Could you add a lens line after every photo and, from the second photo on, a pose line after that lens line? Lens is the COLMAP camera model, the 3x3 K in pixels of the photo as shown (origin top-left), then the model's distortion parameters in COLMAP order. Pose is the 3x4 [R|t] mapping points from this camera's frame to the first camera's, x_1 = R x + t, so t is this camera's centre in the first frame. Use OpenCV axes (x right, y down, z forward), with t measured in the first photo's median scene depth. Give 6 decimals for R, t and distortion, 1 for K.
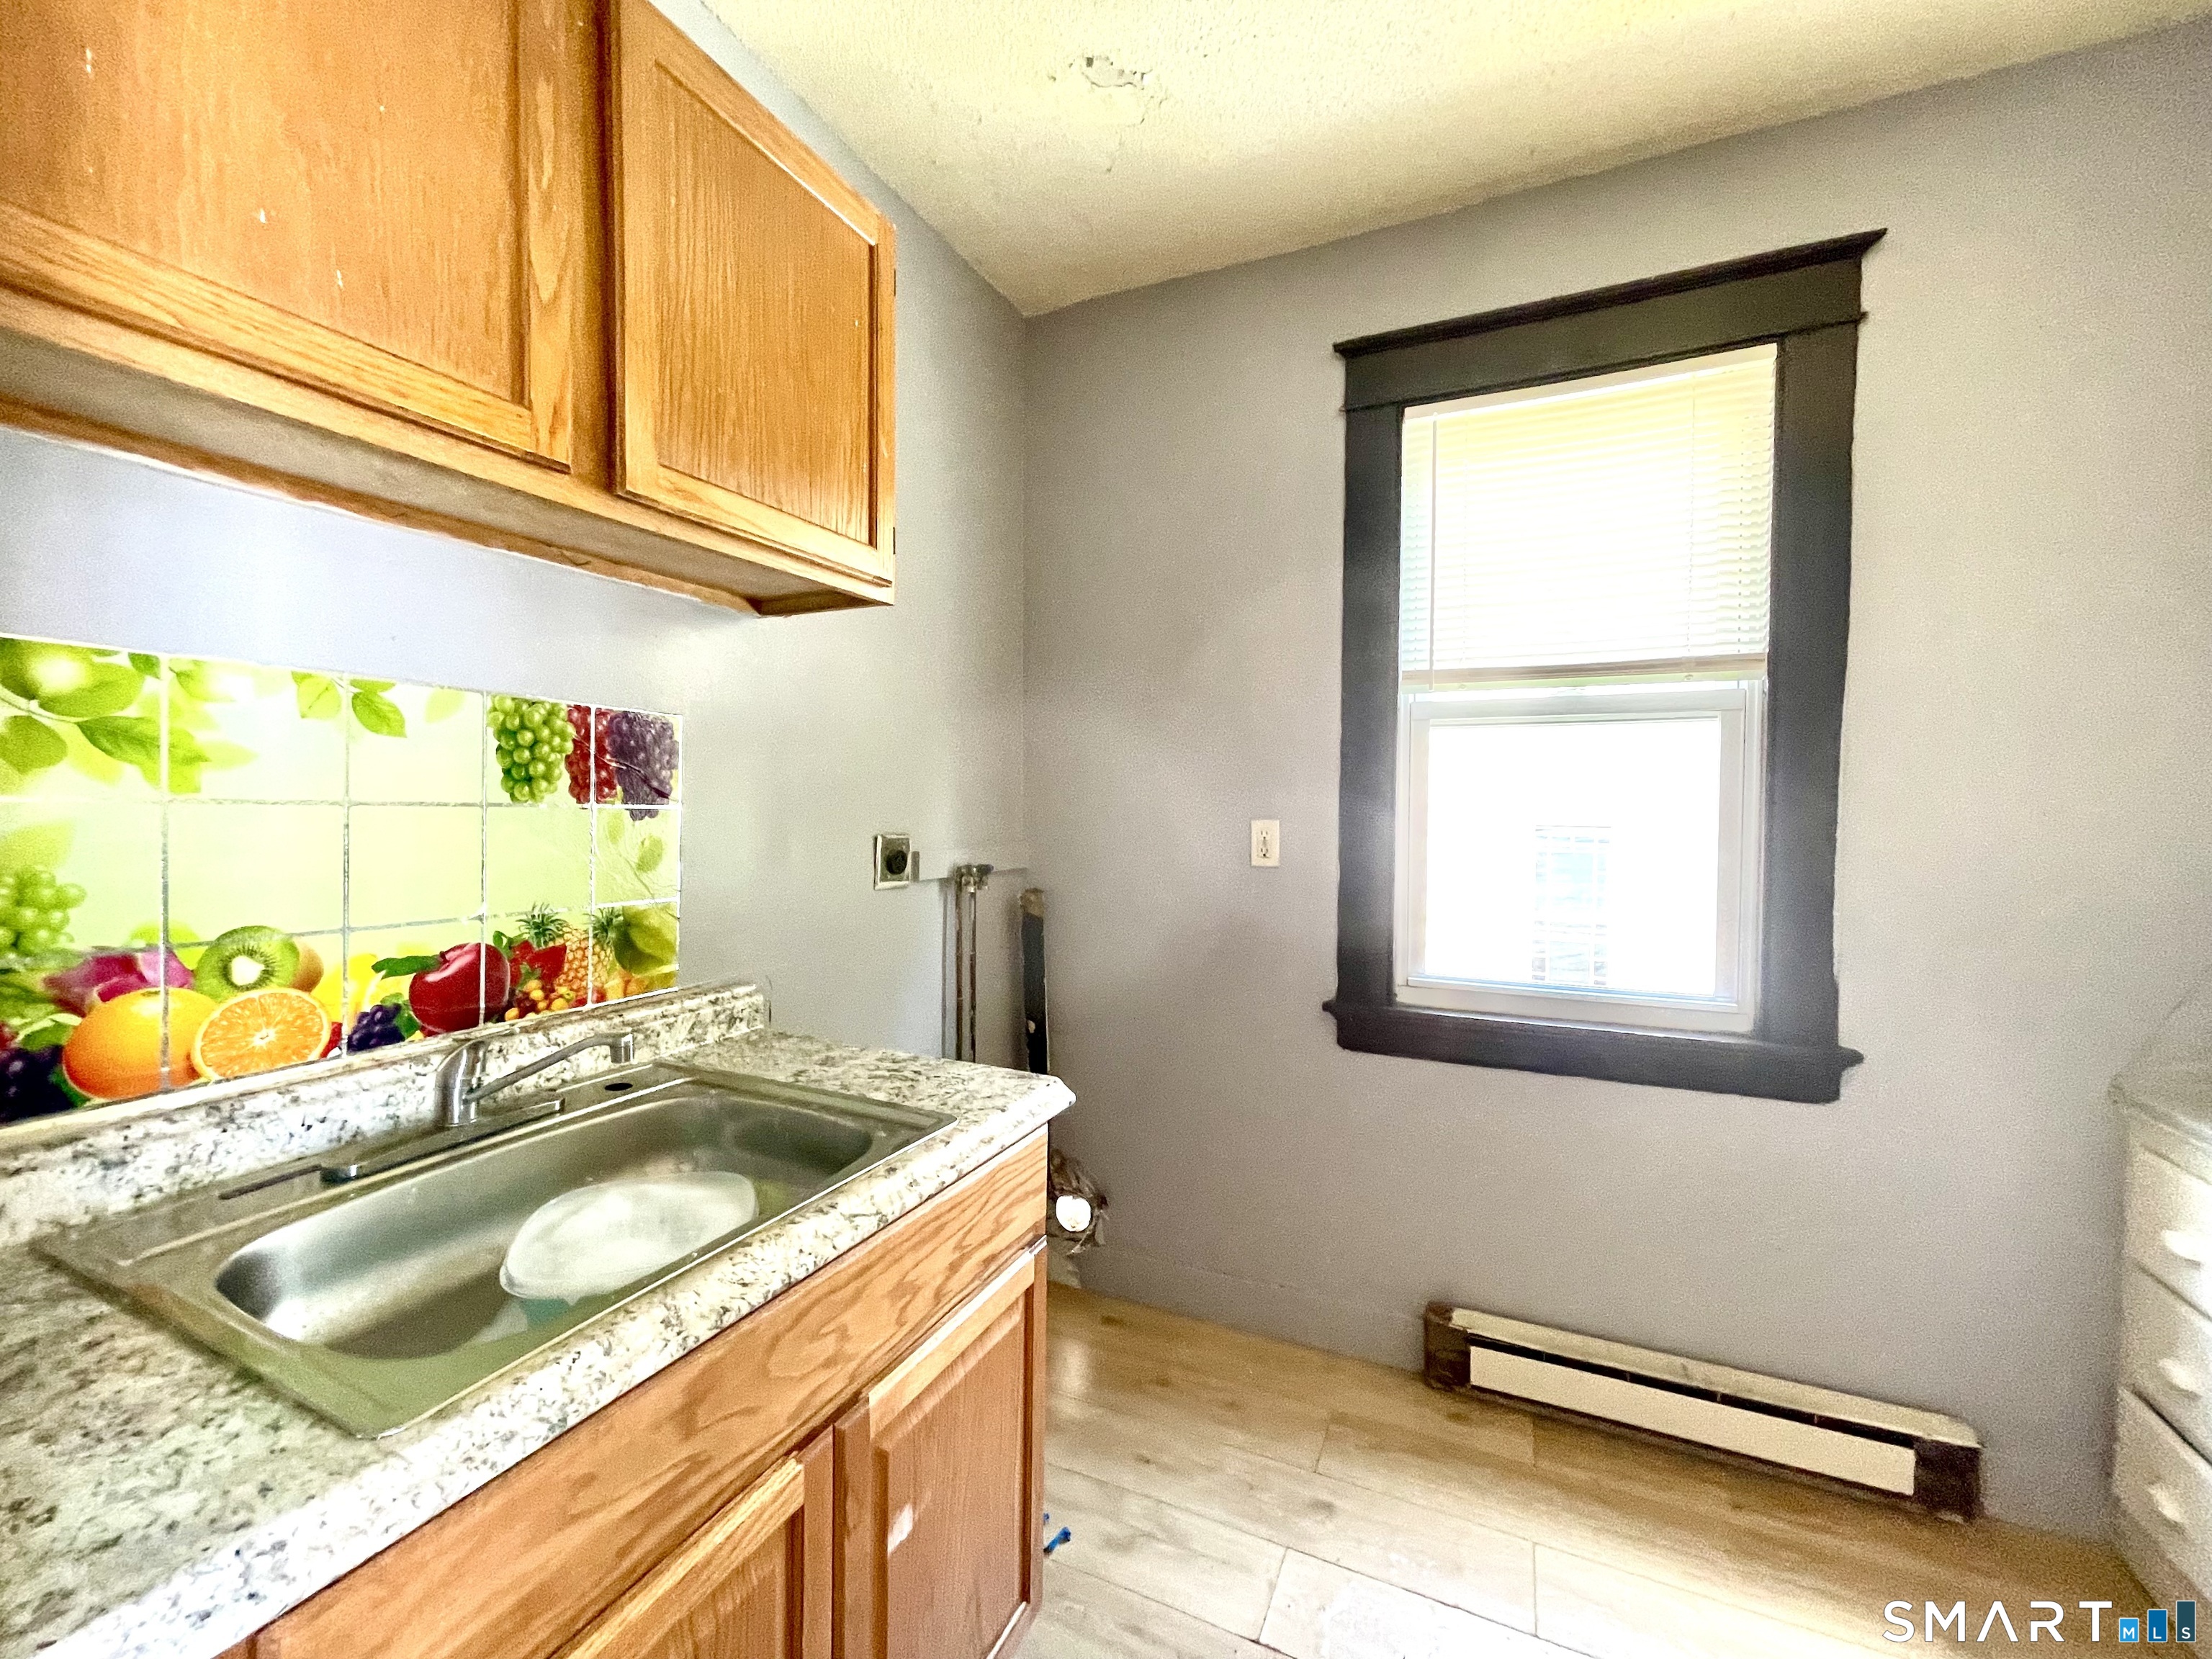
lens RADIAL K [[901.7, 0, 1087.5], [0, 901.7, 828.8], [0, 0, 1]] dist [-0.002200, 0.000070]
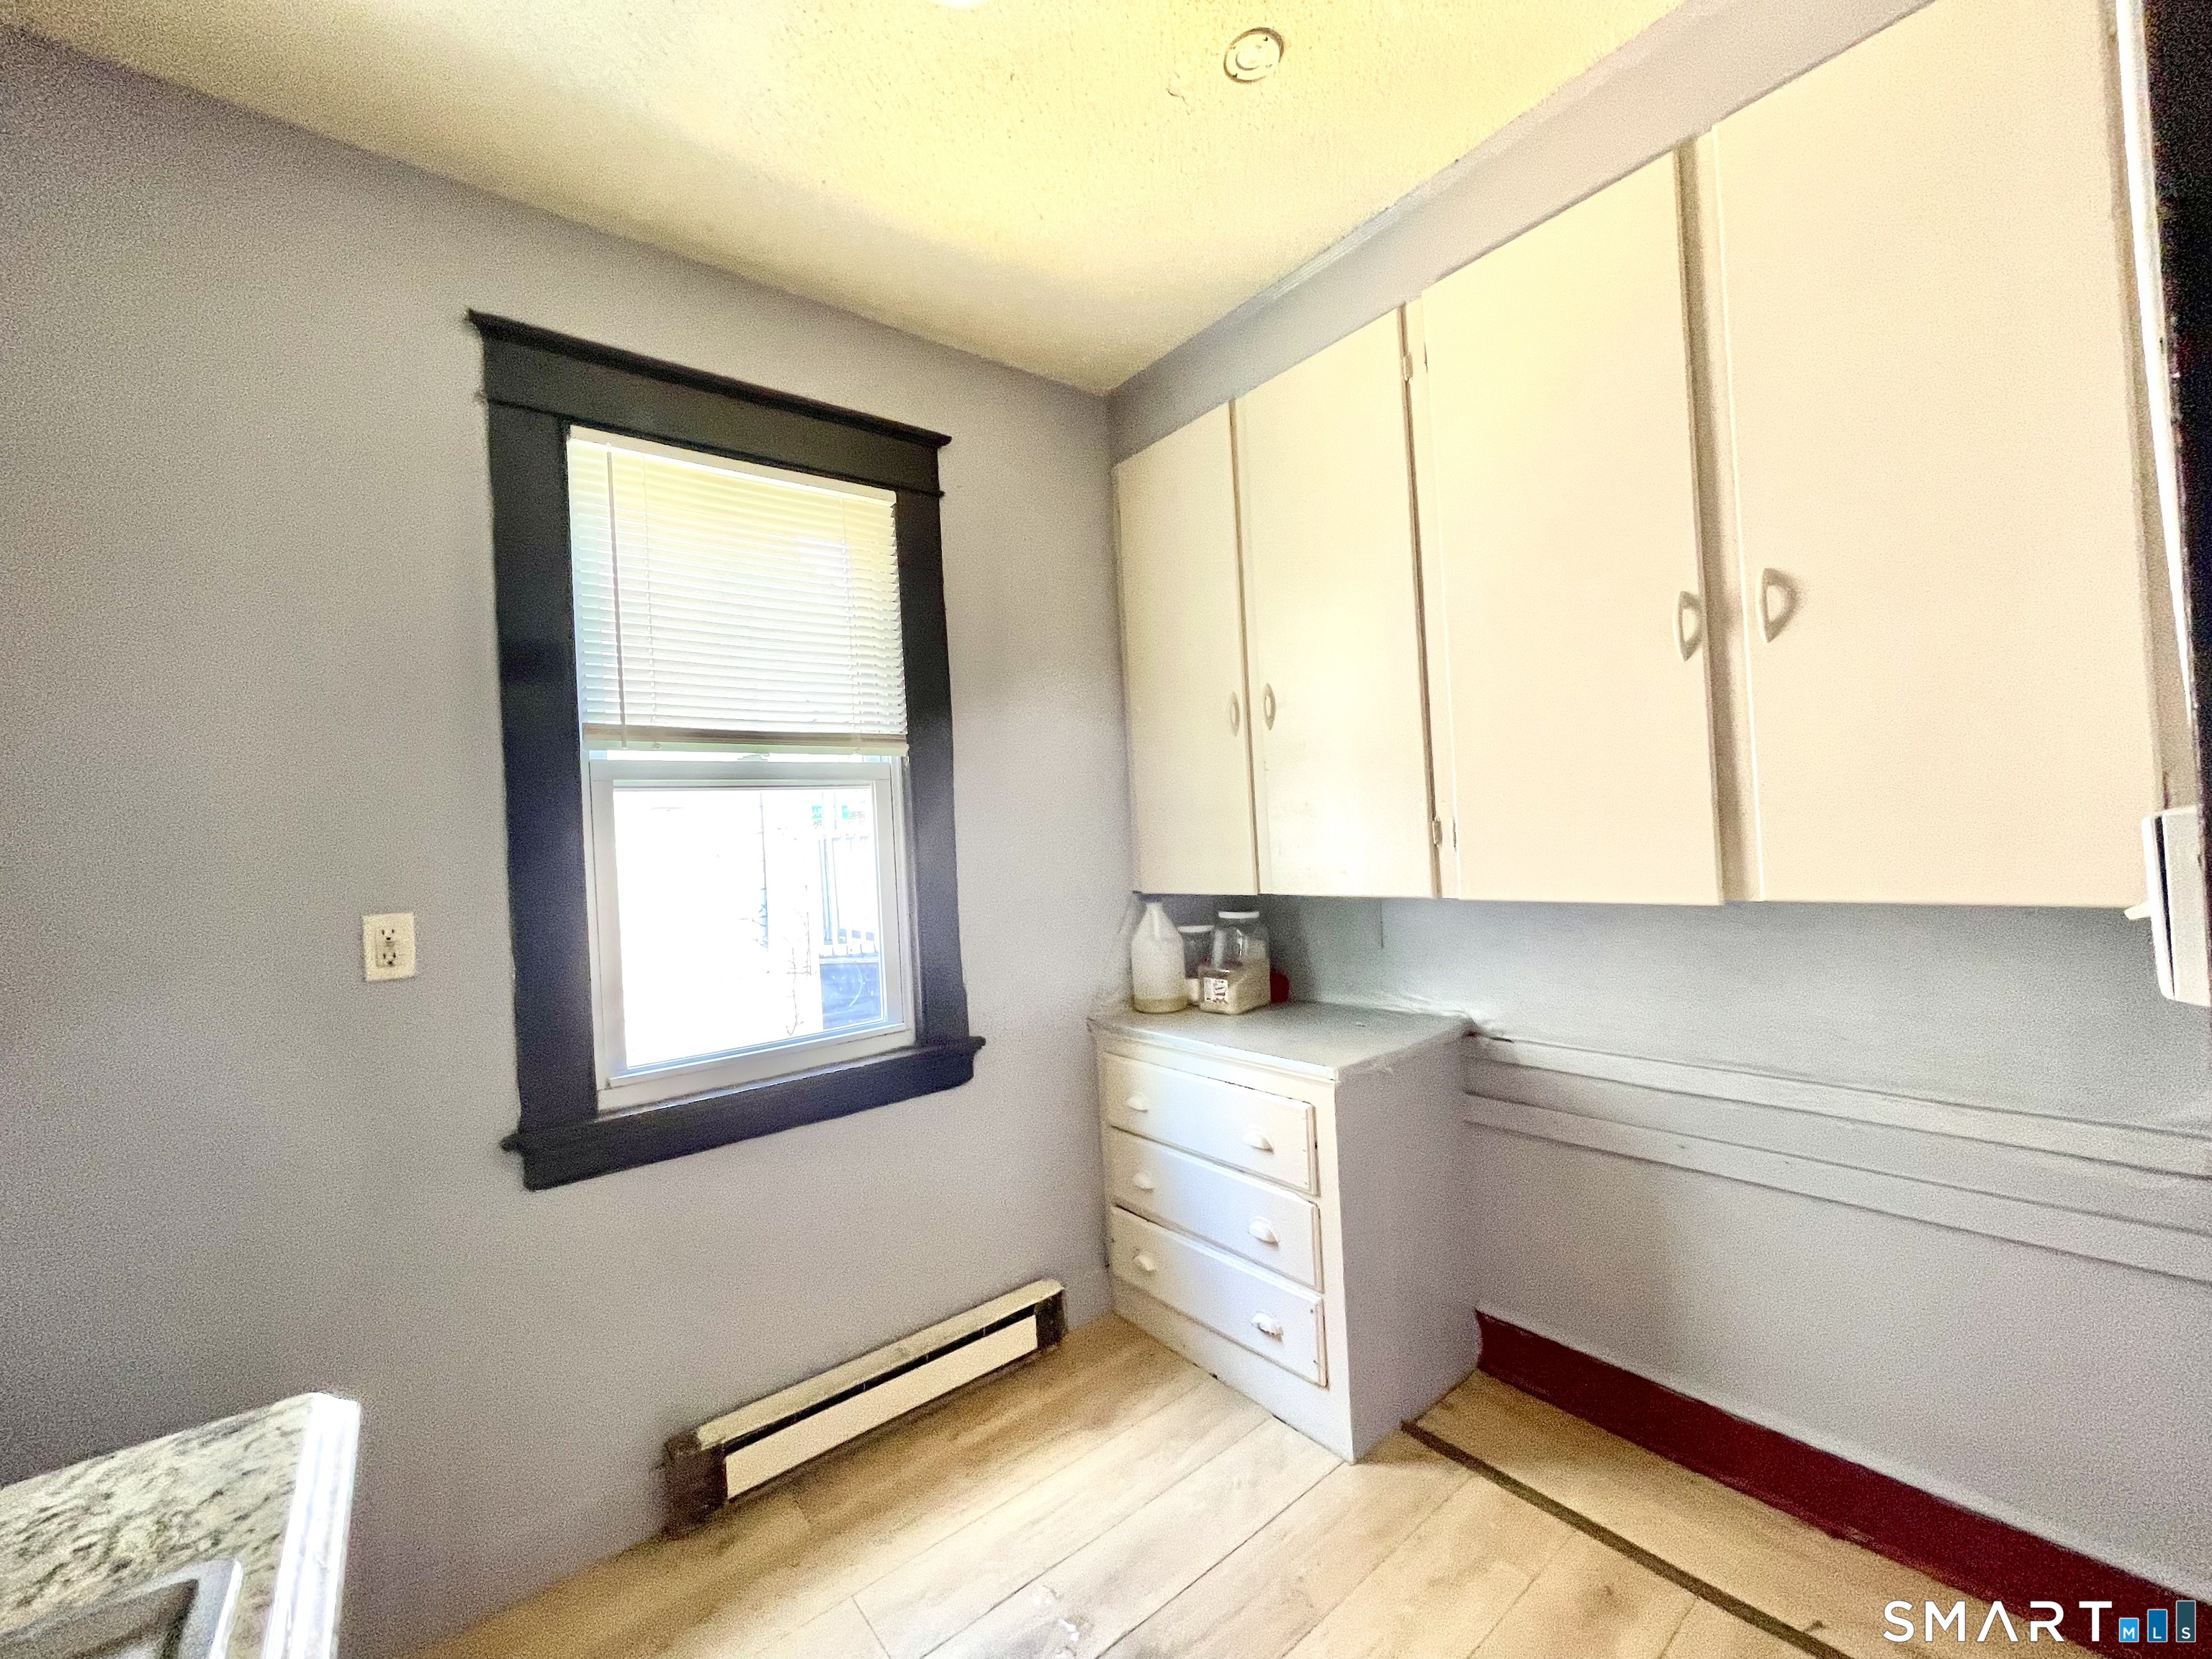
lens RADIAL K [[901.7, 0, 1126.9], [0, 901.7, 823.7], [0, 0, 1]] dist [-0.002200, 0.000070]
pose [[0.428161, -0.018094, 0.903521, -0.233595], [0.085272, 0.996148, -0.020459, -0.019321], [-0.899671, 0.085805, 0.428054, 0.190738]]
